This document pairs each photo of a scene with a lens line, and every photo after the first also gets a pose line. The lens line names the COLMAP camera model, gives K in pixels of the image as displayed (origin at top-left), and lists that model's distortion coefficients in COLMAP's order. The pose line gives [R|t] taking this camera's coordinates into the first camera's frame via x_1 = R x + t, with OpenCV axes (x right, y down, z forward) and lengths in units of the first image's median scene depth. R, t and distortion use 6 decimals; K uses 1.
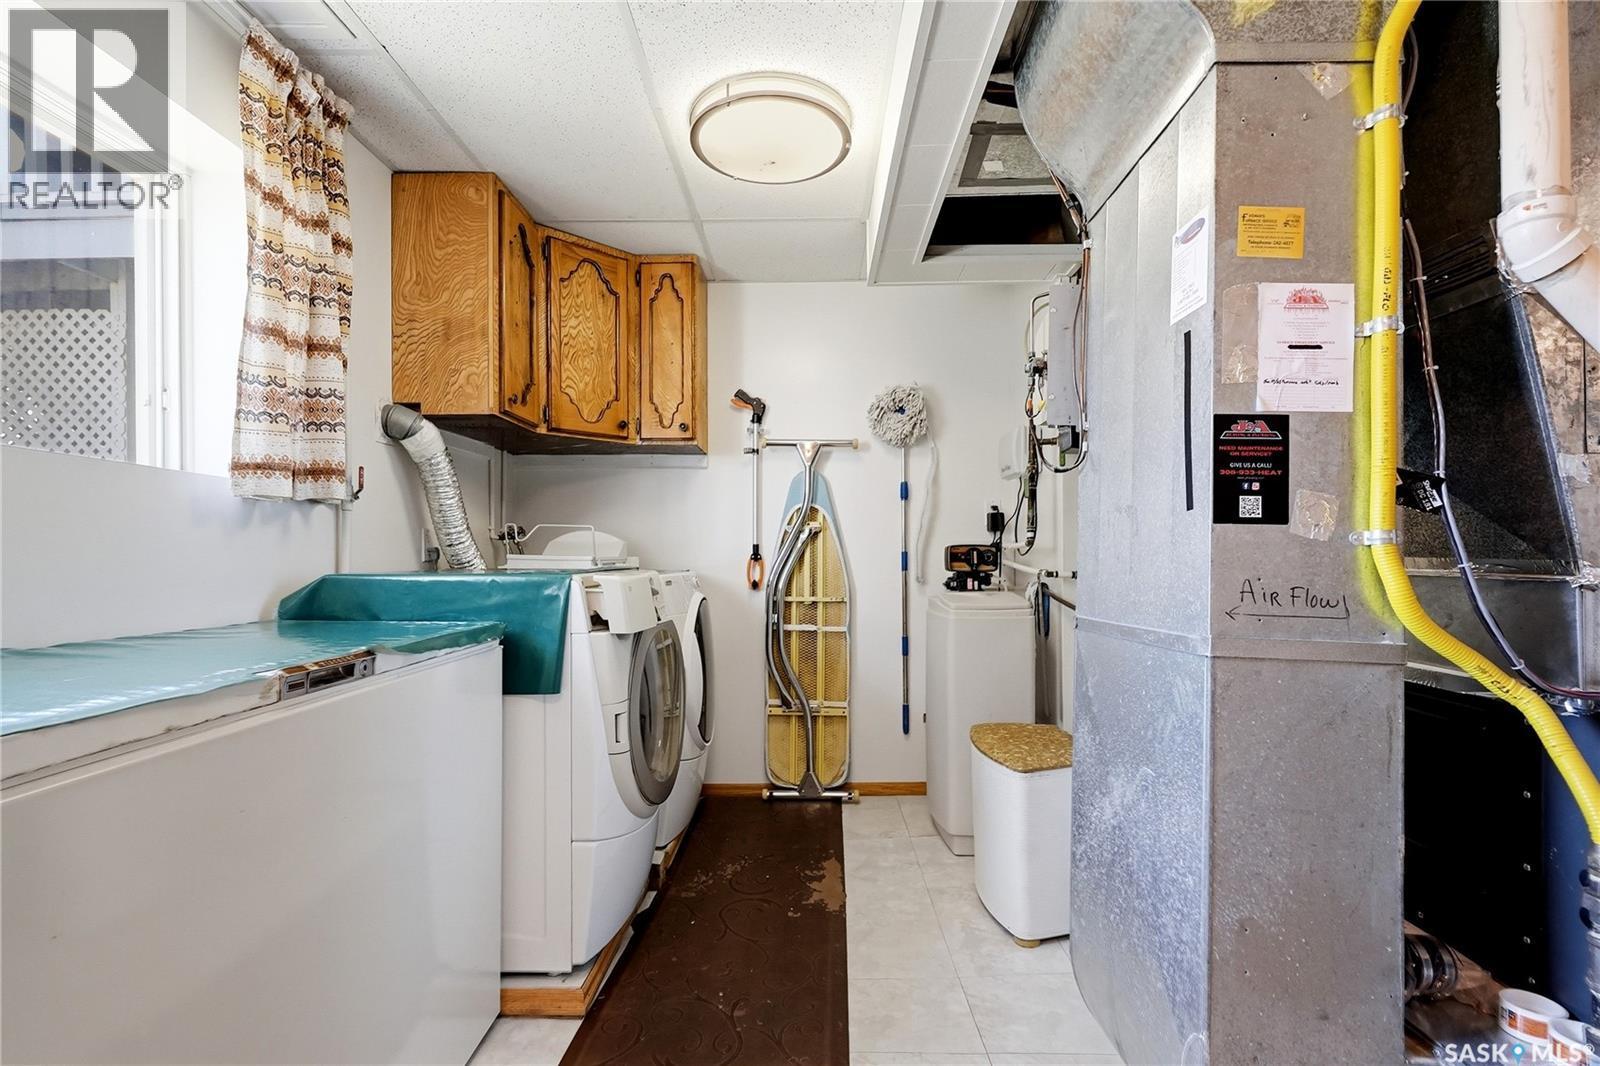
lens RADIAL K [[753.7, 0, 800.6], [0, 753.7, 544.6], [0, 0, 1]] dist [0.000797, 0.000234]
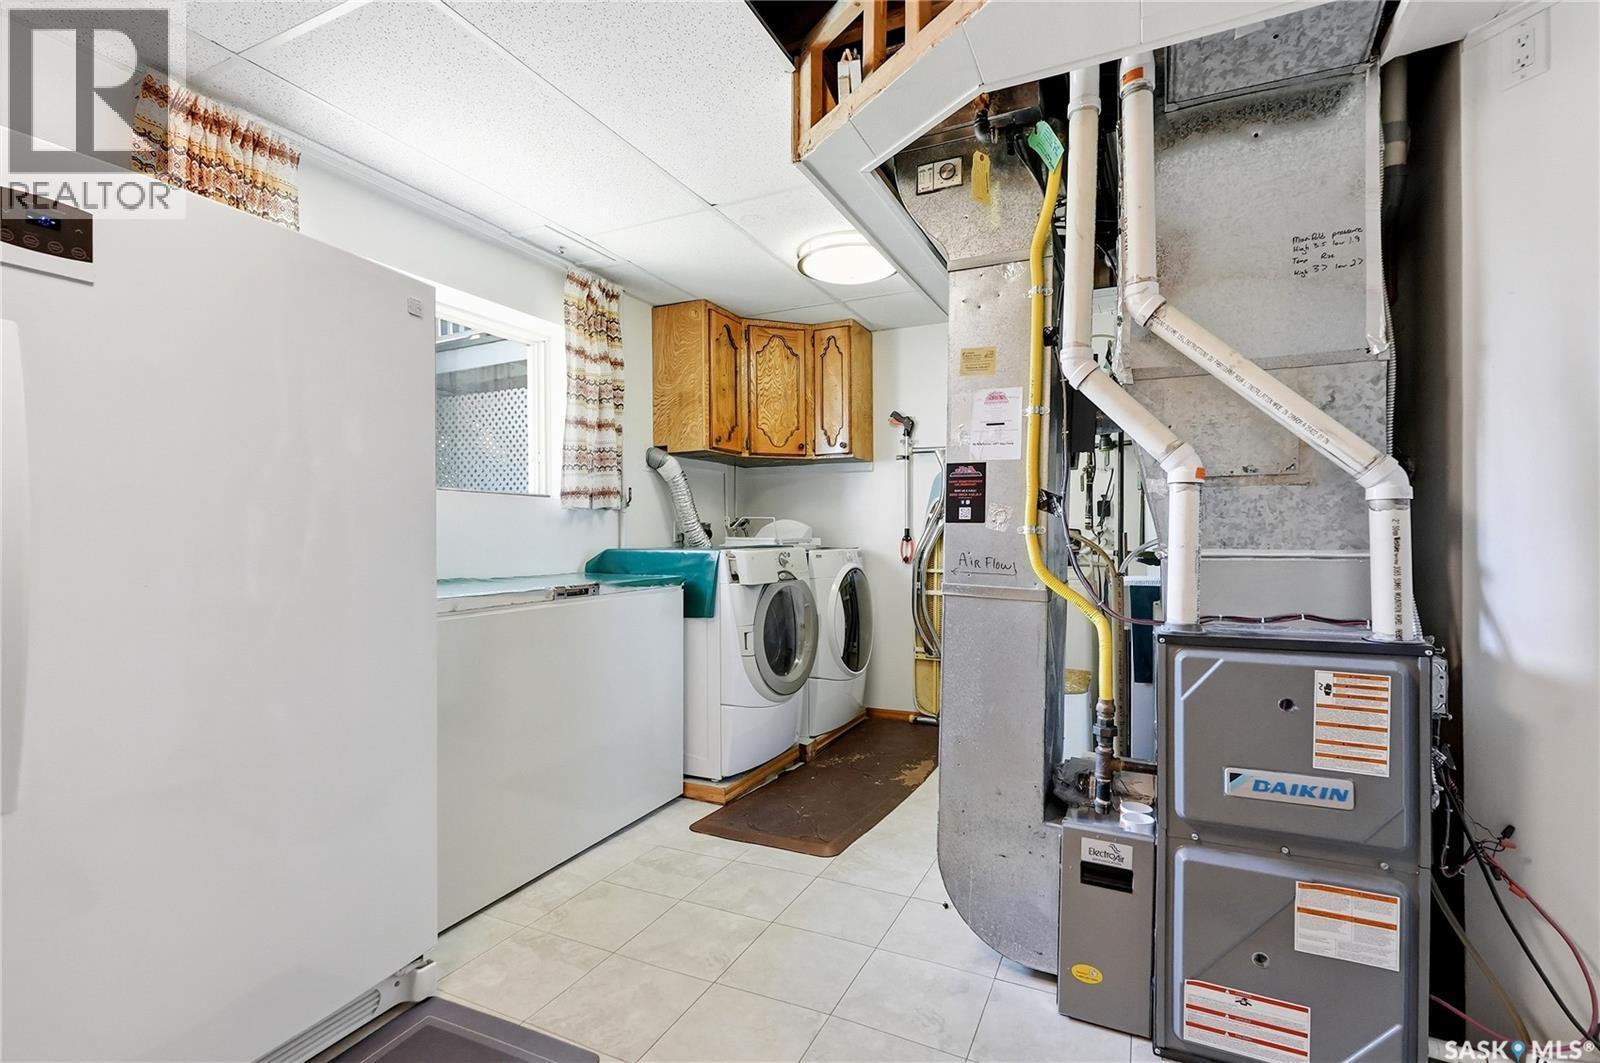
lens RADIAL K [[747.5, 0, 800.1], [0, 747.5, 523.3], [0, 0, 1]] dist [0.000312, 0.000035]
pose [[0.908531, -0.008629, -0.417729, 0.514581], [0.008321, 0.999962, -0.002558, -0.012944], [0.417735, -0.001152, 0.908568, -0.424075]]
